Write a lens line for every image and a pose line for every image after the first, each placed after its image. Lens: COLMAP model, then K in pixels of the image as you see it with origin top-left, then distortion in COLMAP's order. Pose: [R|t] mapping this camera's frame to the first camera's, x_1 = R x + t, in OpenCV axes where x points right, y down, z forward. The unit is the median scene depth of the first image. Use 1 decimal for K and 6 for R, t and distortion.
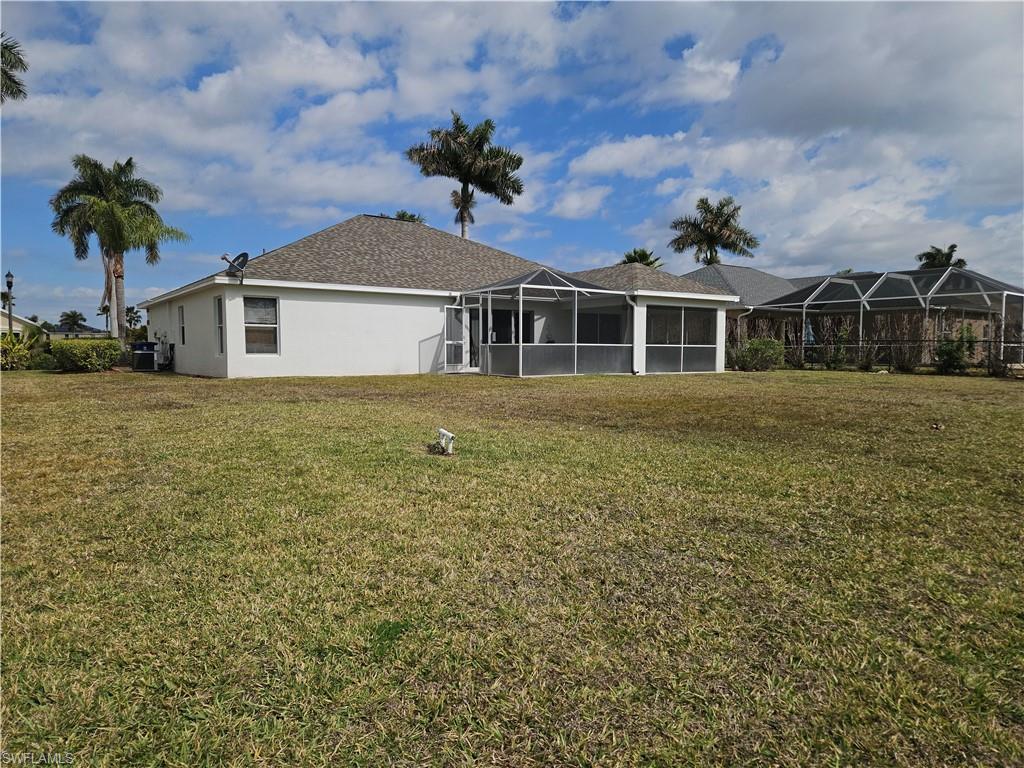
lens RADIAL K [[683.3, 0, 505.8], [0, 683.3, 382.0], [0, 0, 1]] dist [0.076989, -0.061922]
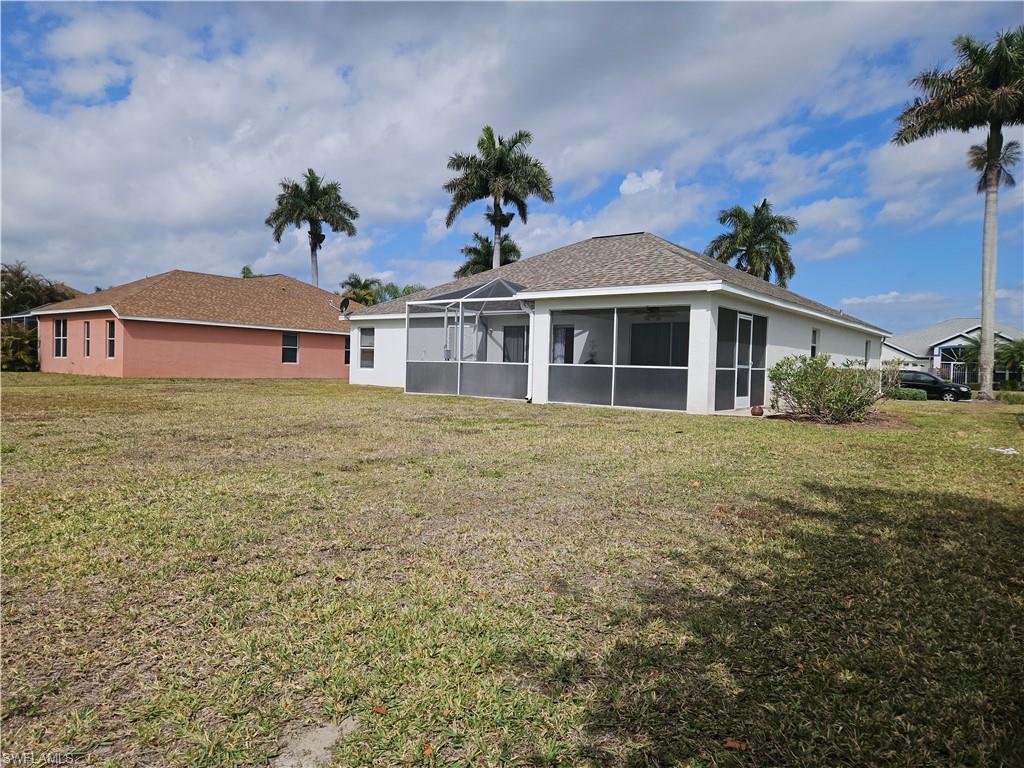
lens RADIAL K [[683.3, 0, 506.9], [0, 683.3, 386.7], [0, 0, 1]] dist [0.076989, -0.061922]
pose [[0.288615, 0.033550, -0.956857, 0.871696], [-0.071159, 0.997374, 0.013507, -0.034784], [0.954797, 0.064191, 0.290245, 0.716357]]
